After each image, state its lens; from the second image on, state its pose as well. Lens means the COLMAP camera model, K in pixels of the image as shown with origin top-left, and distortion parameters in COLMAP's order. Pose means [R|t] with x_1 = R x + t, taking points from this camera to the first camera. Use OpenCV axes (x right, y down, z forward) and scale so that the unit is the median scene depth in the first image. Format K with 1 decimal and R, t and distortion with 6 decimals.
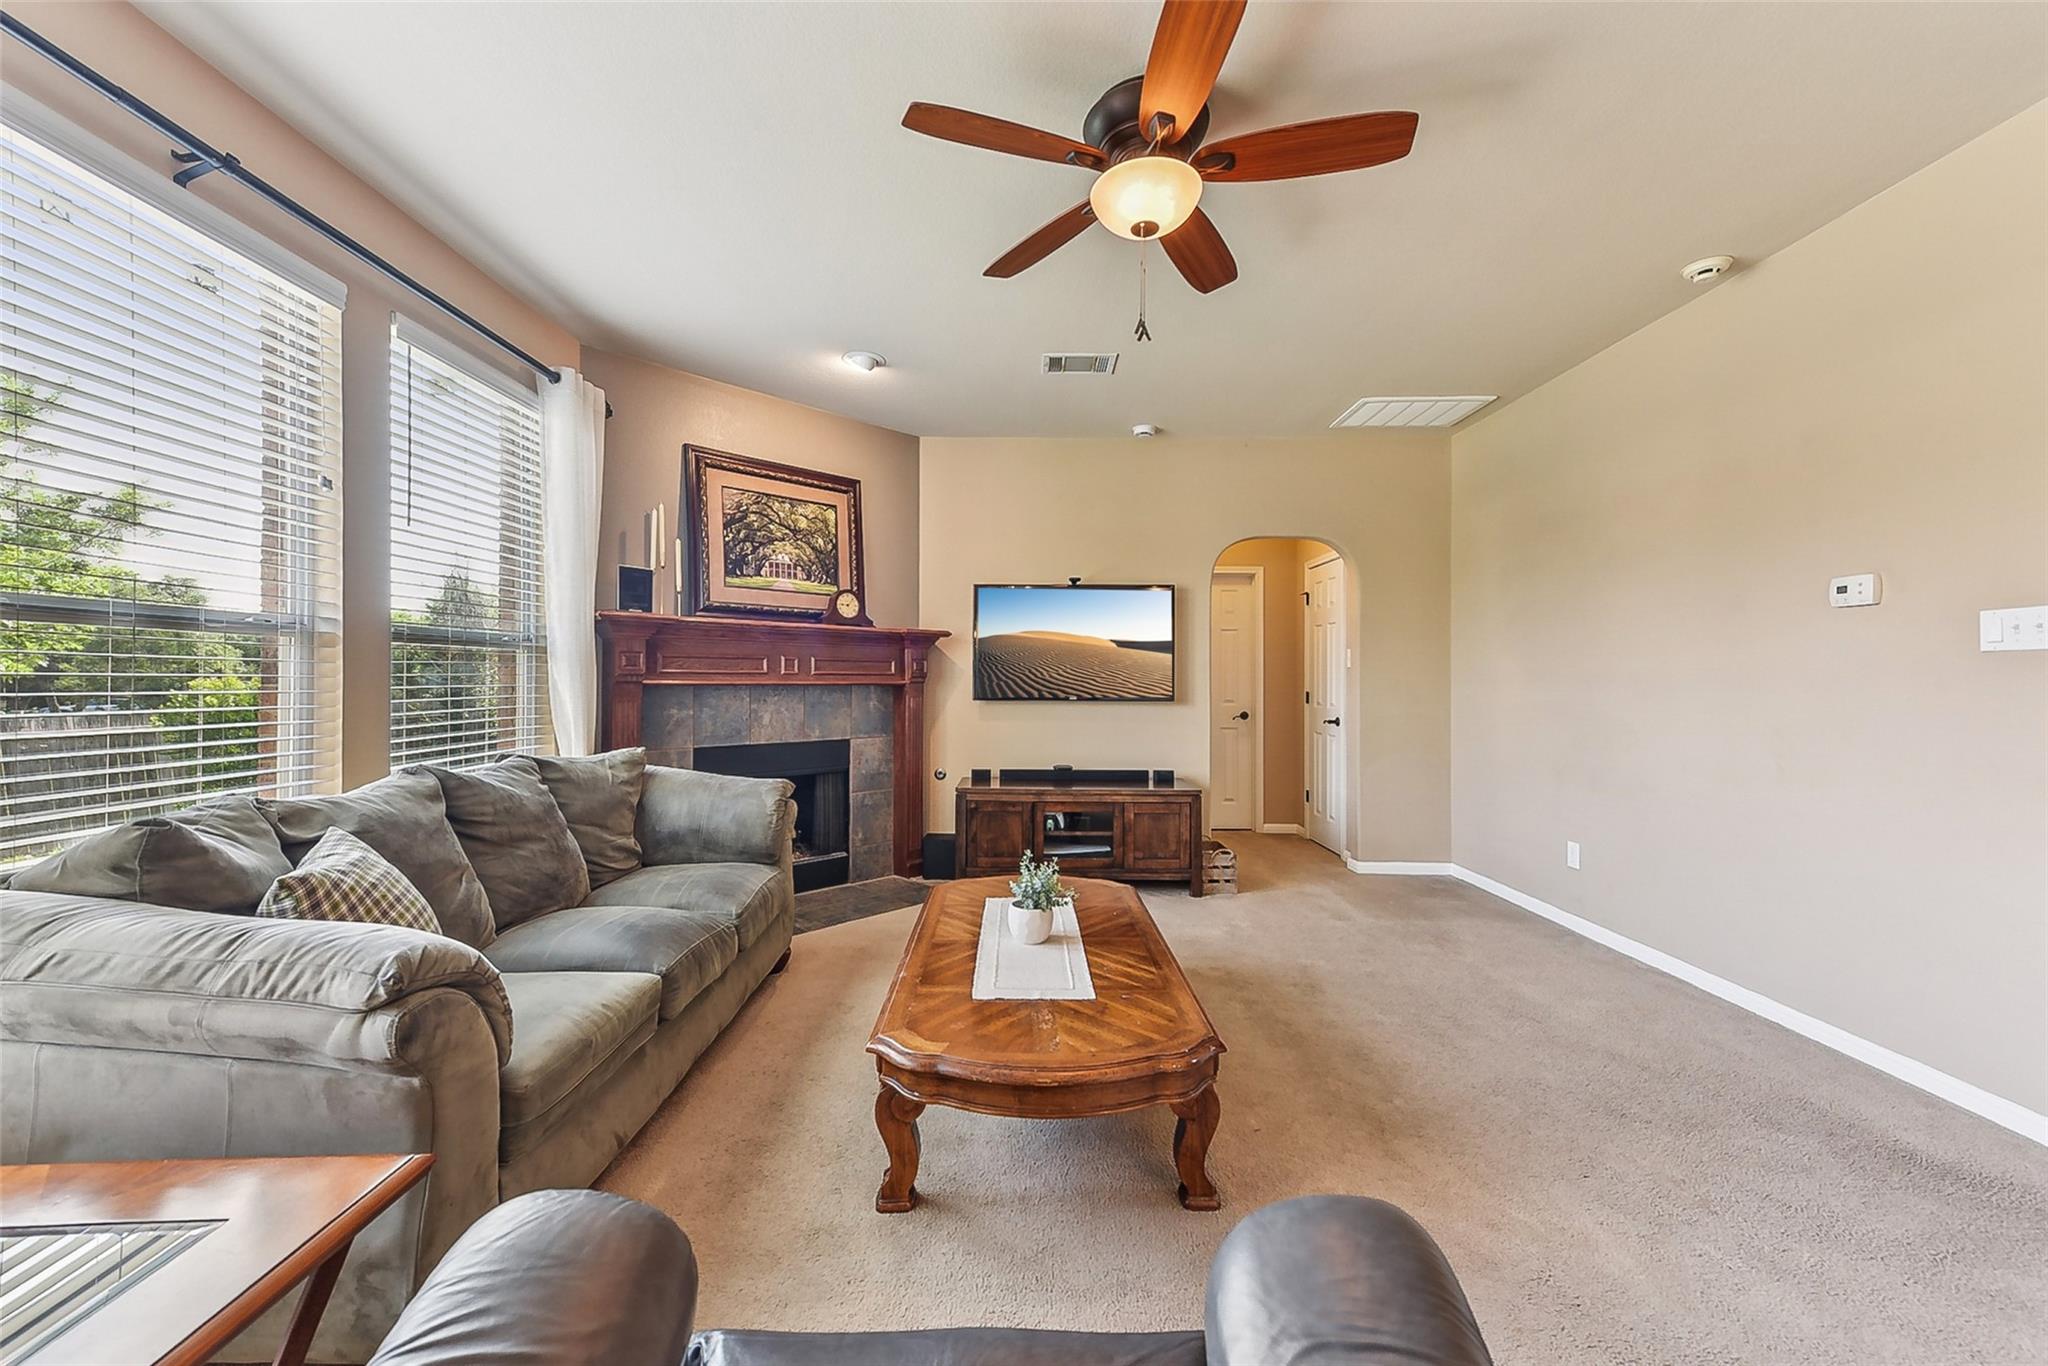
lens RADIAL K [[813.8, 0, 1022.9], [0, 813.8, 675.7], [0, 0, 1]] dist [0.026081, 0.000230]
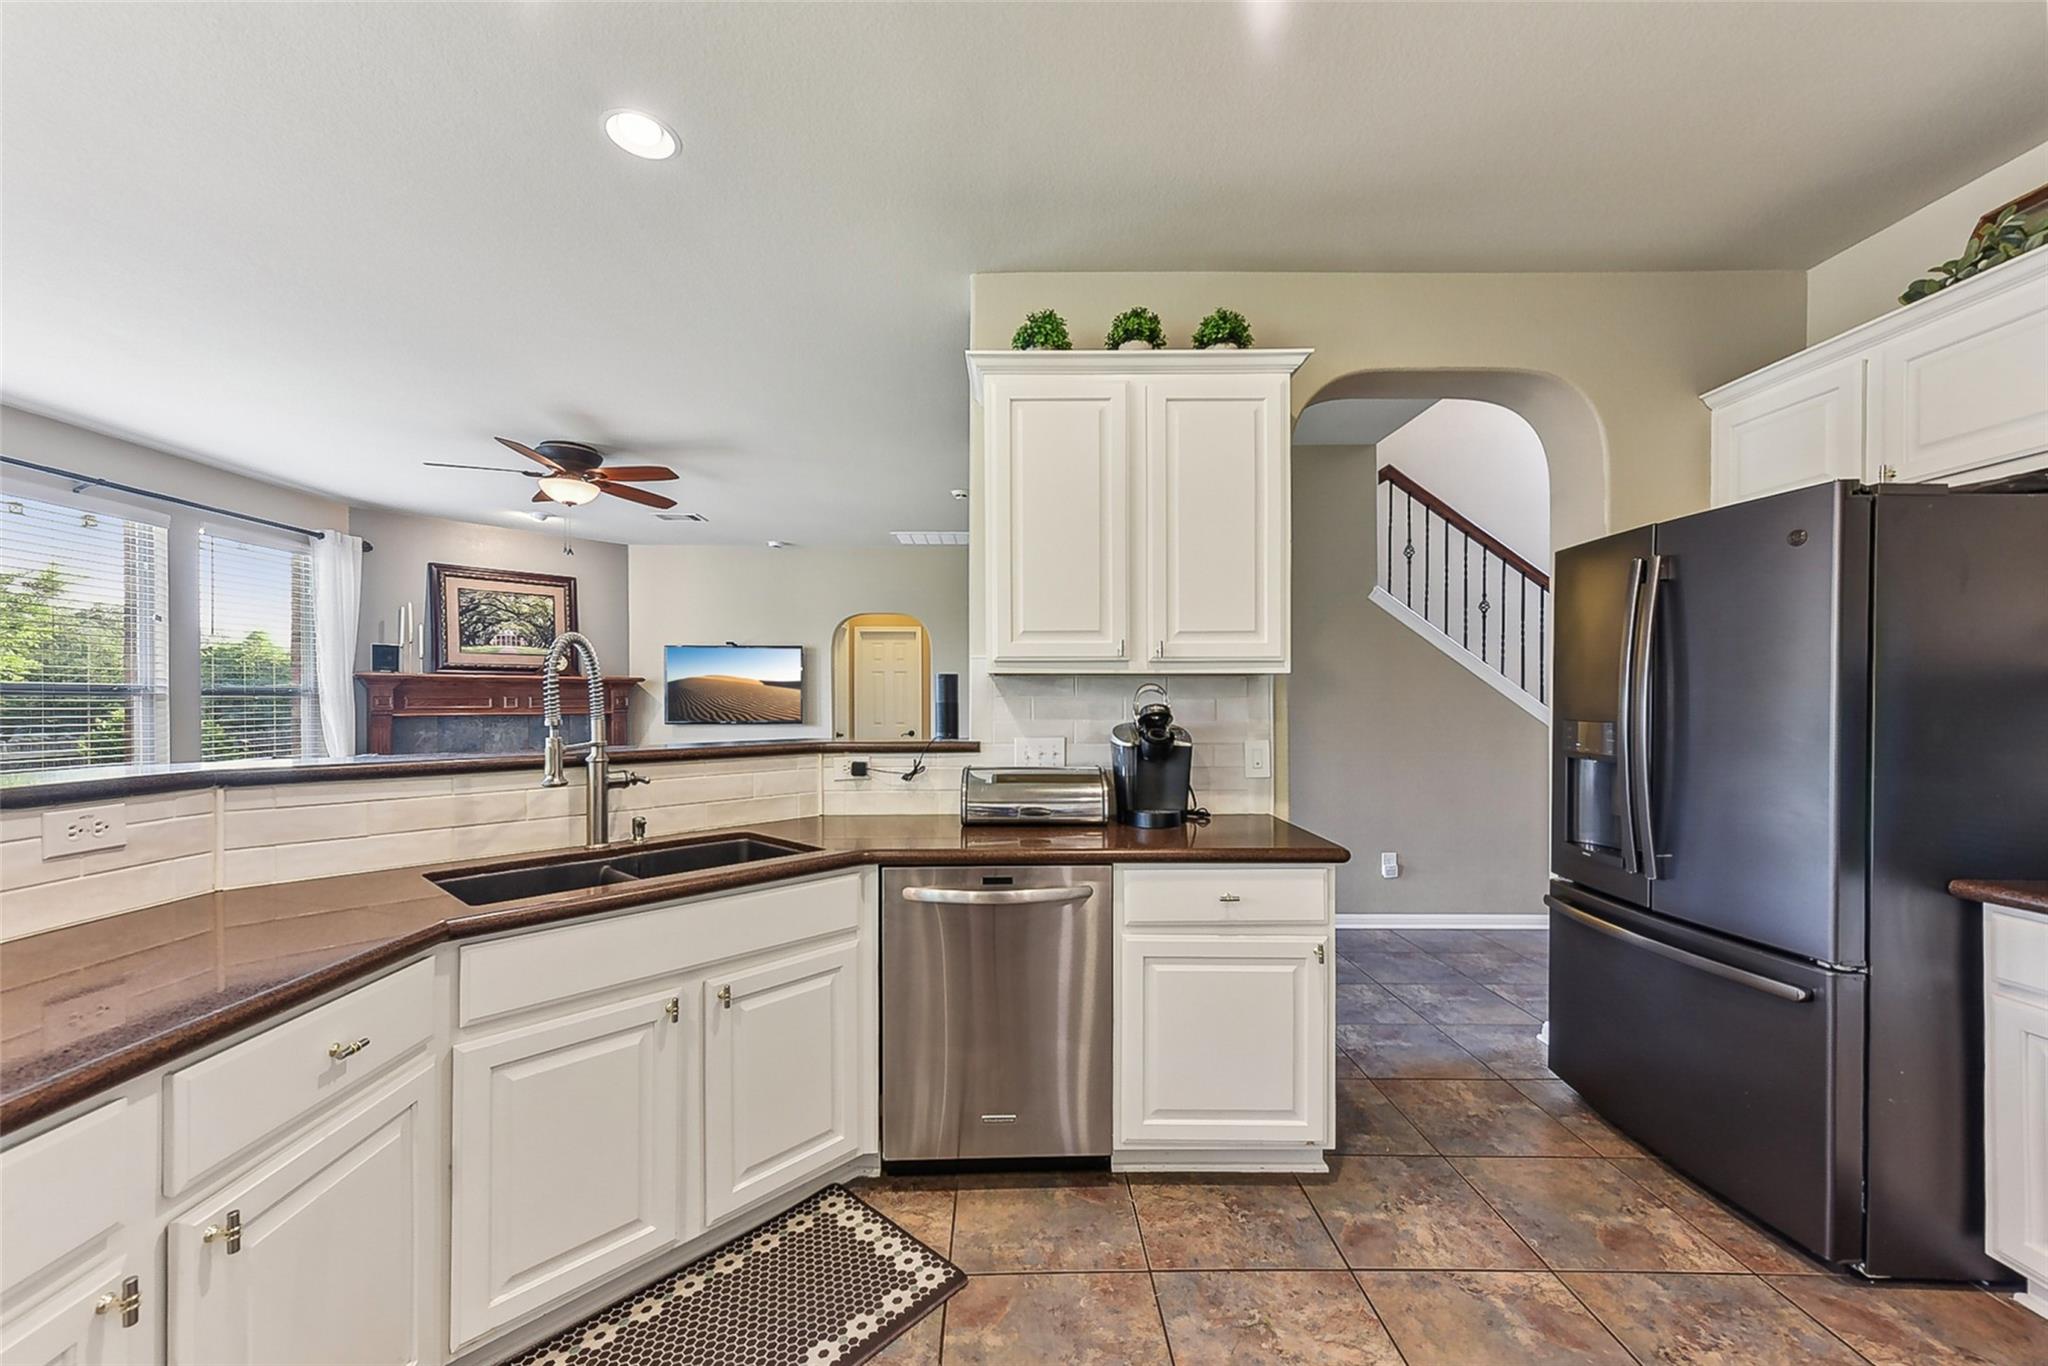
lens RADIAL K [[813.8, 0, 1042.7], [0, 813.8, 700.6], [0, 0, 1]] dist [0.026081, 0.000230]
pose [[0.998947, -0.007150, 0.045313, 0.622028], [0.006852, 0.999954, 0.006740, -0.018888], [-0.045359, -0.006422, 0.998950, -0.577867]]
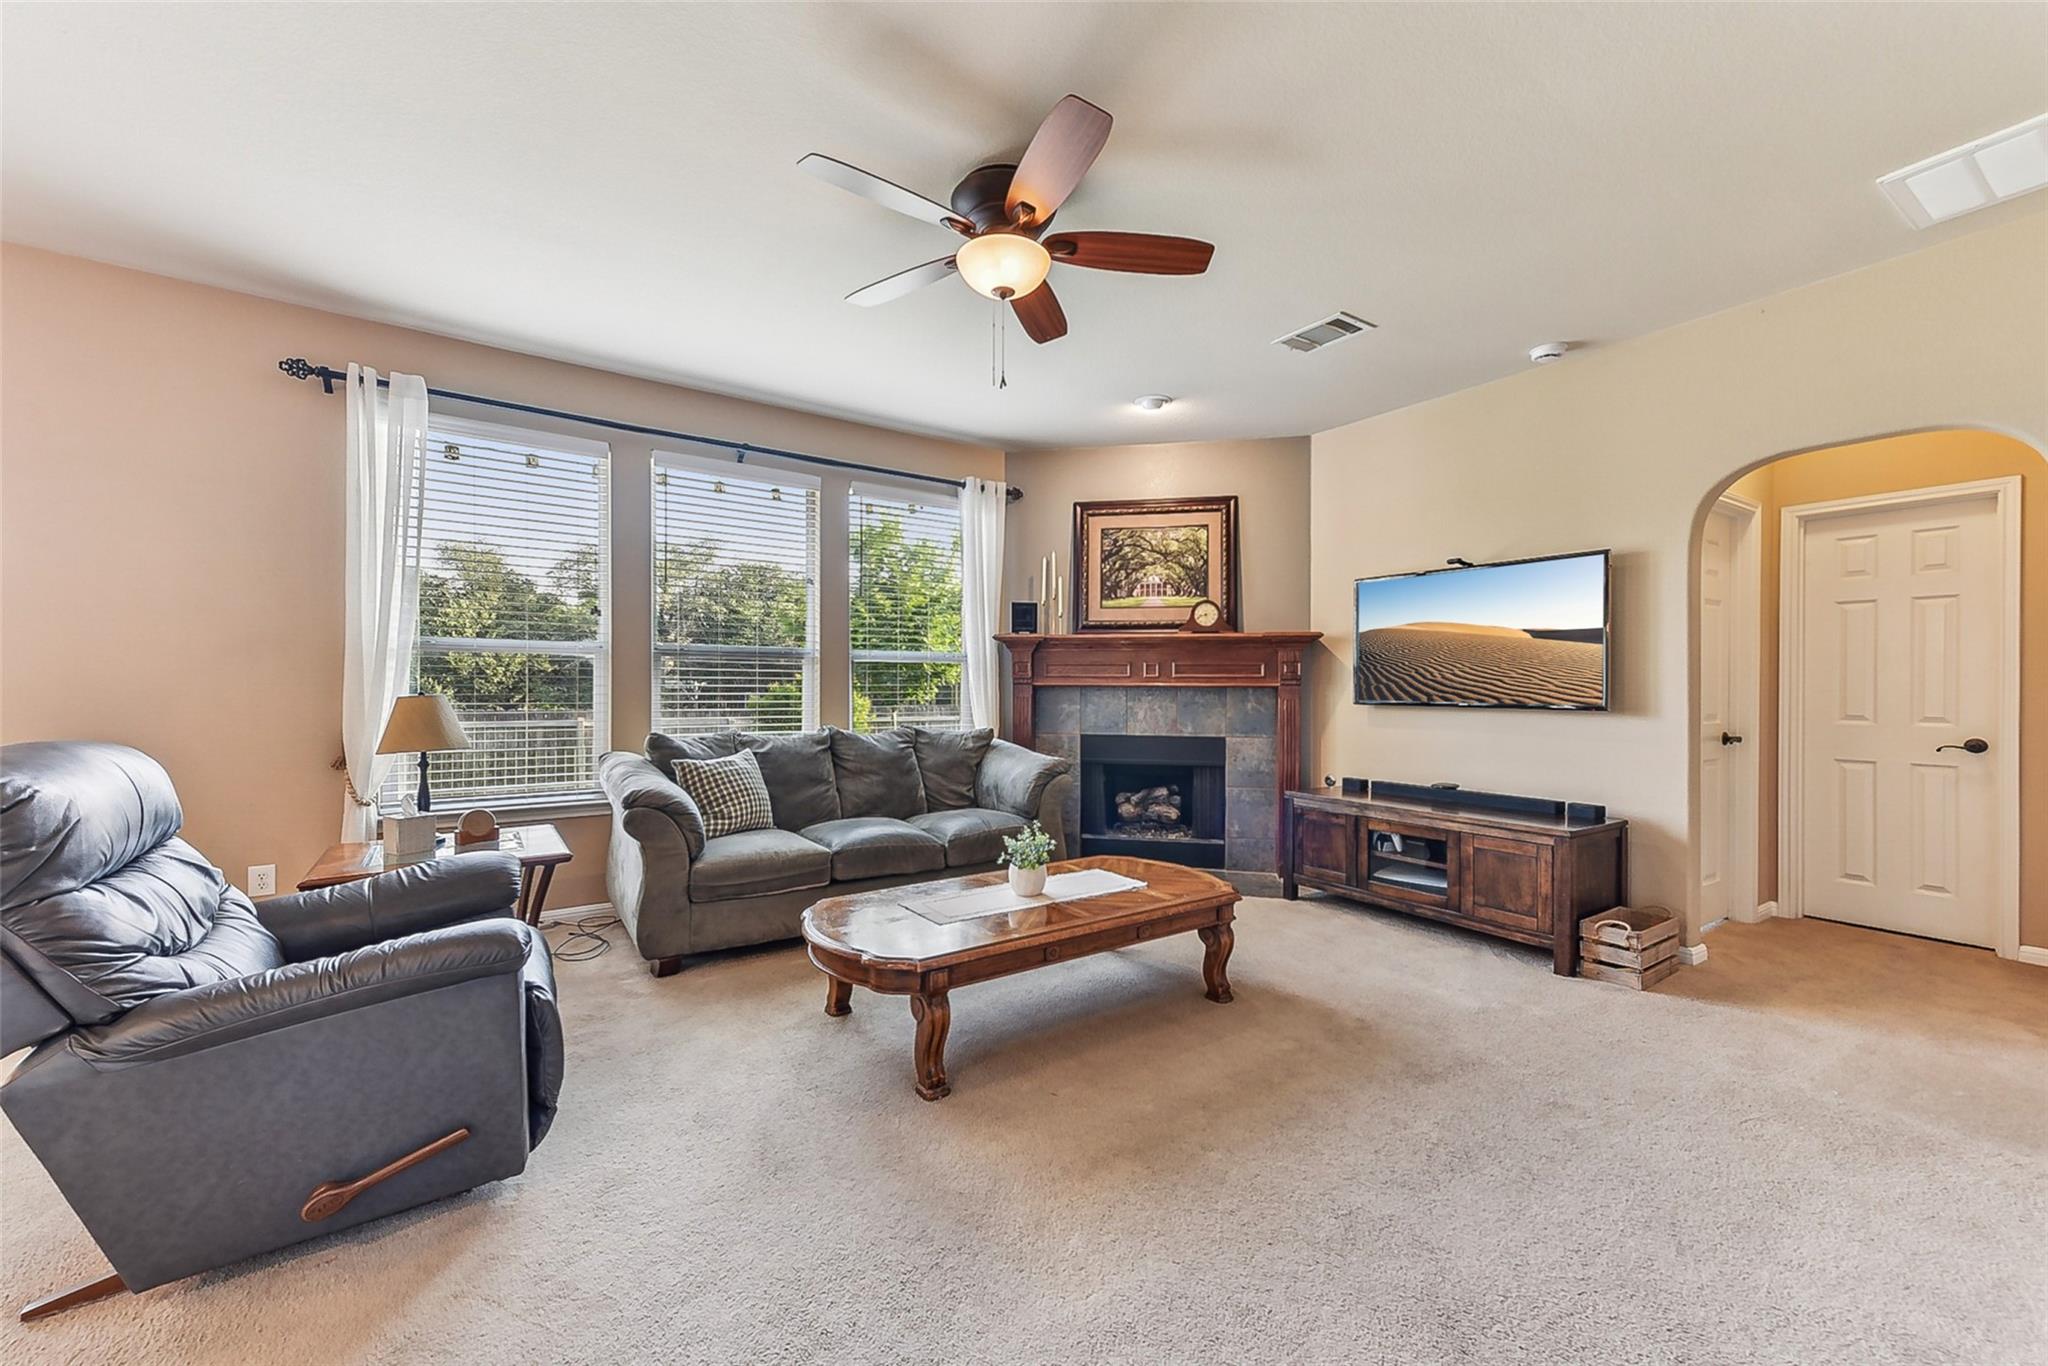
lens RADIAL K [[813.8, 0, 1017.9], [0, 813.8, 684.7], [0, 0, 1]] dist [0.026081, 0.000230]
pose [[0.550007, -0.003333, -0.835153, 0.564765], [0.001629, 0.999994, -0.002918, 0.011206], [0.835159, 0.000245, 0.550009, 0.183419]]
